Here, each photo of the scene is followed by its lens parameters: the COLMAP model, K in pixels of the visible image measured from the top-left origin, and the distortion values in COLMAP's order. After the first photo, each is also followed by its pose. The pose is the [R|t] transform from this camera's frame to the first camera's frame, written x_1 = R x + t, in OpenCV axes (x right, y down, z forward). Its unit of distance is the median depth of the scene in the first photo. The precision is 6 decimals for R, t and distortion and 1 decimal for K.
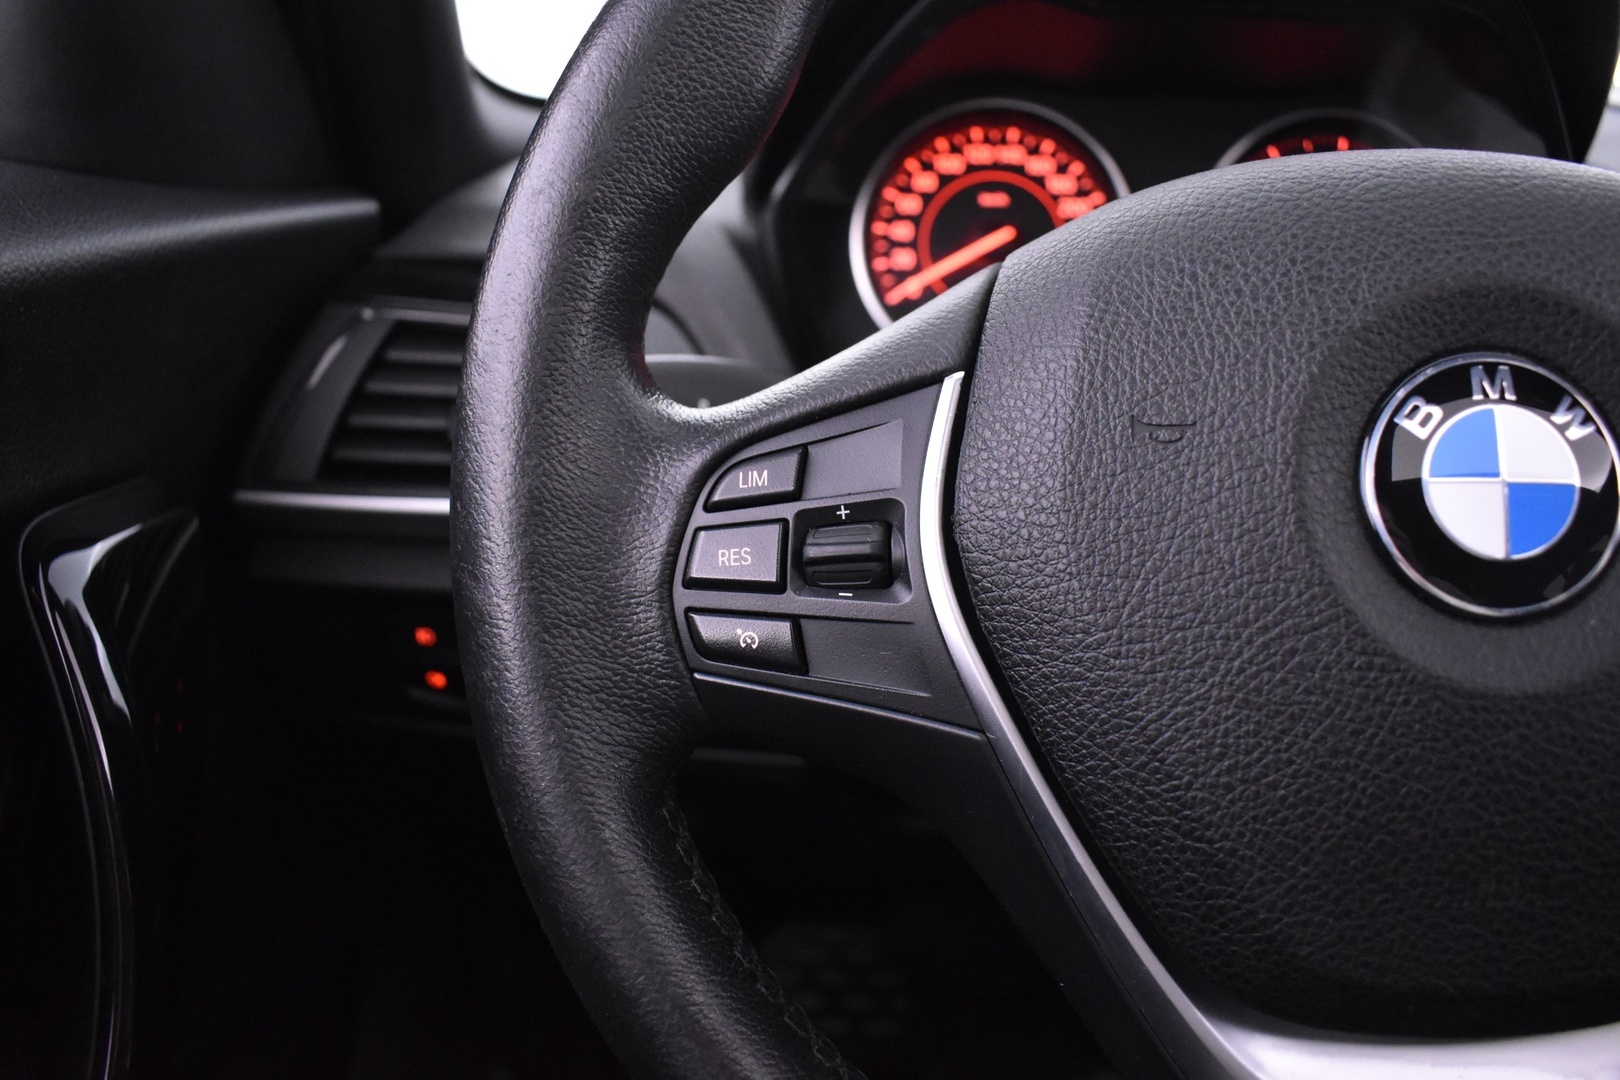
lens RADIAL K [[1228.3, 0, 810.0], [0, 1228.3, 540.0], [0, 0, 1]] dist [-0.098609, 0.004228]
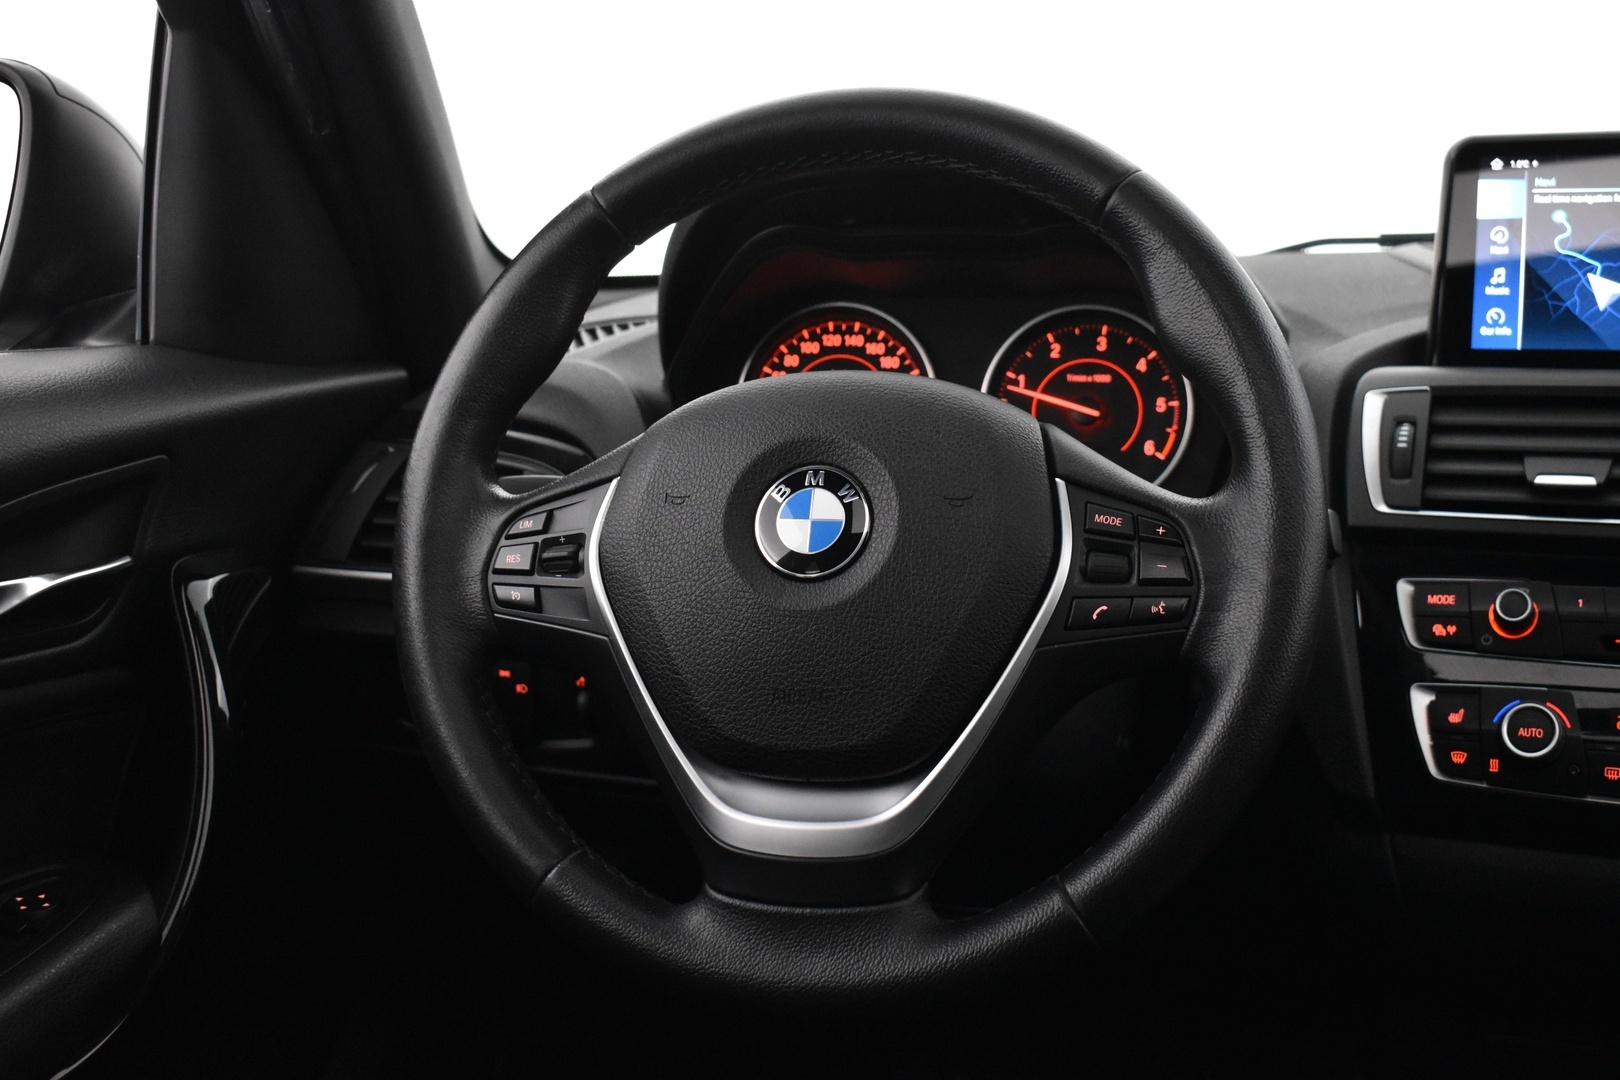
lens RADIAL K [[2102.8, 0, 810.0], [0, 2102.8, 540.0], [0, 0, 1]] dist [-0.073058, 0.014024]
pose [[0.979186, 0.019716, -0.202006, 1.204885], [-0.050603, 0.987557, -0.148898, 0.508685], [0.196557, 0.156021, 0.967999, -2.505691]]
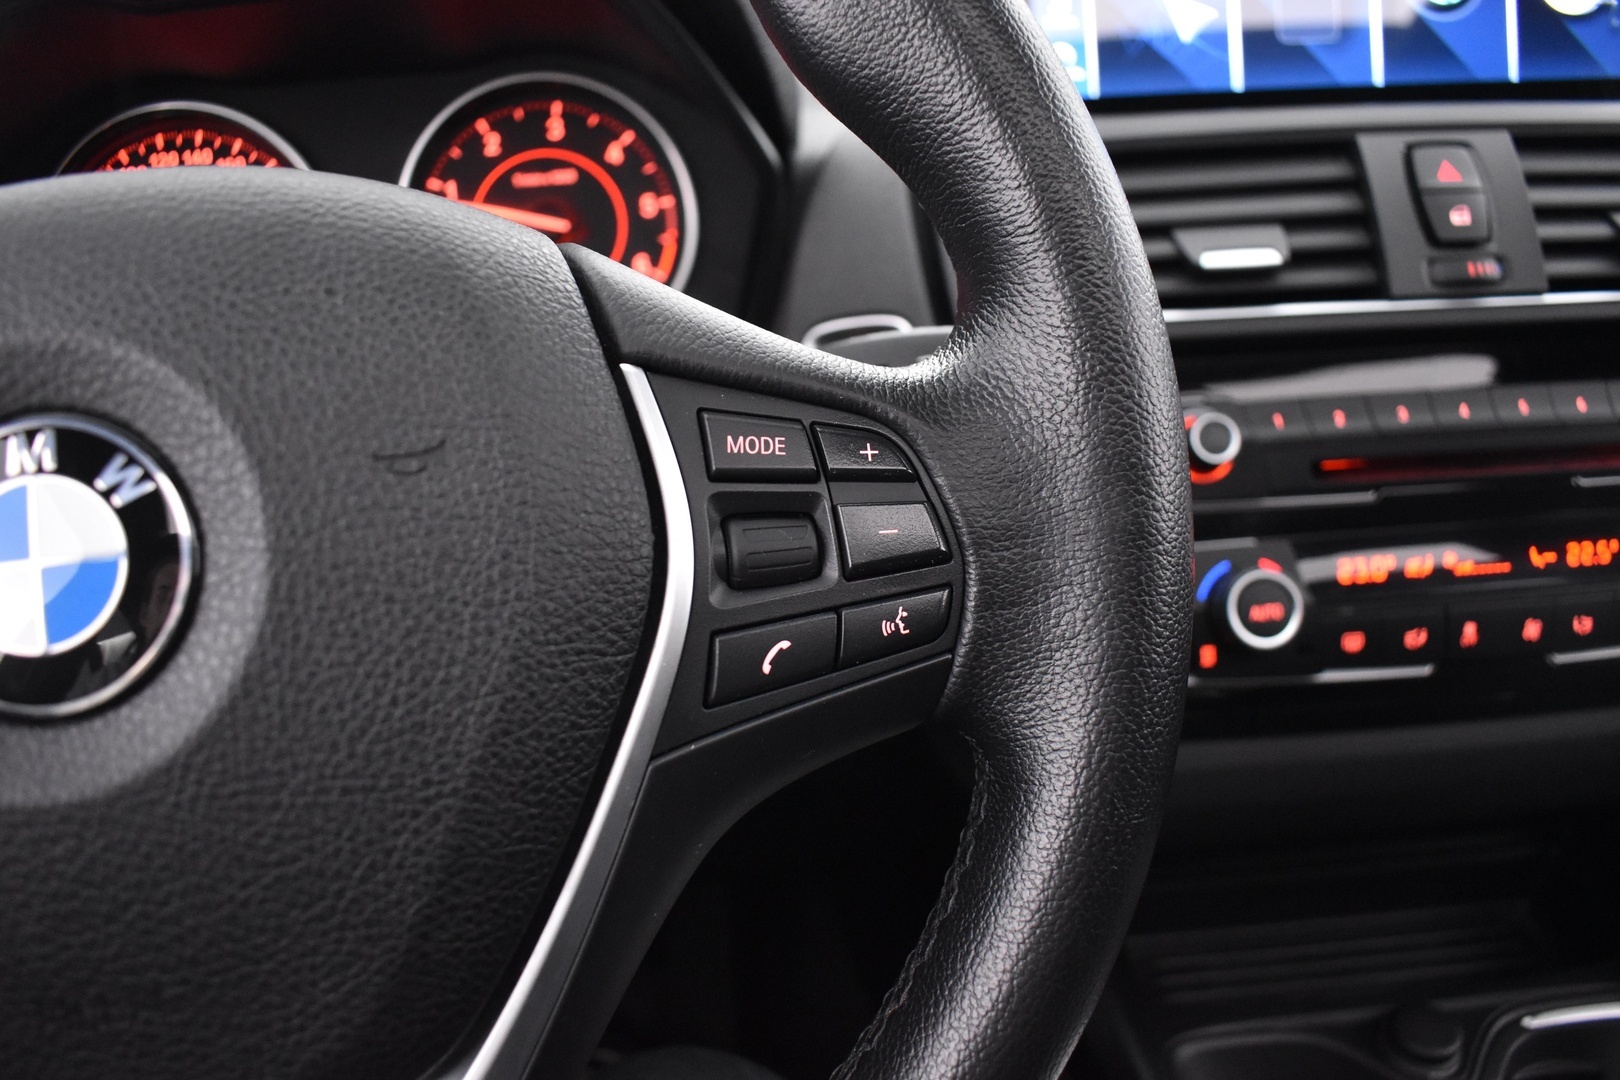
lens RADIAL K [[1228.3, 0, 810.0], [0, 1228.3, 540.0], [0, 0, 1]] dist [-0.098609, 0.004228]
pose [[0.974240, -0.130486, 0.183929, 0.848352], [0.122863, 0.991045, 0.052302, -0.036232], [-0.189106, -0.028356, 0.981547, 0.024799]]
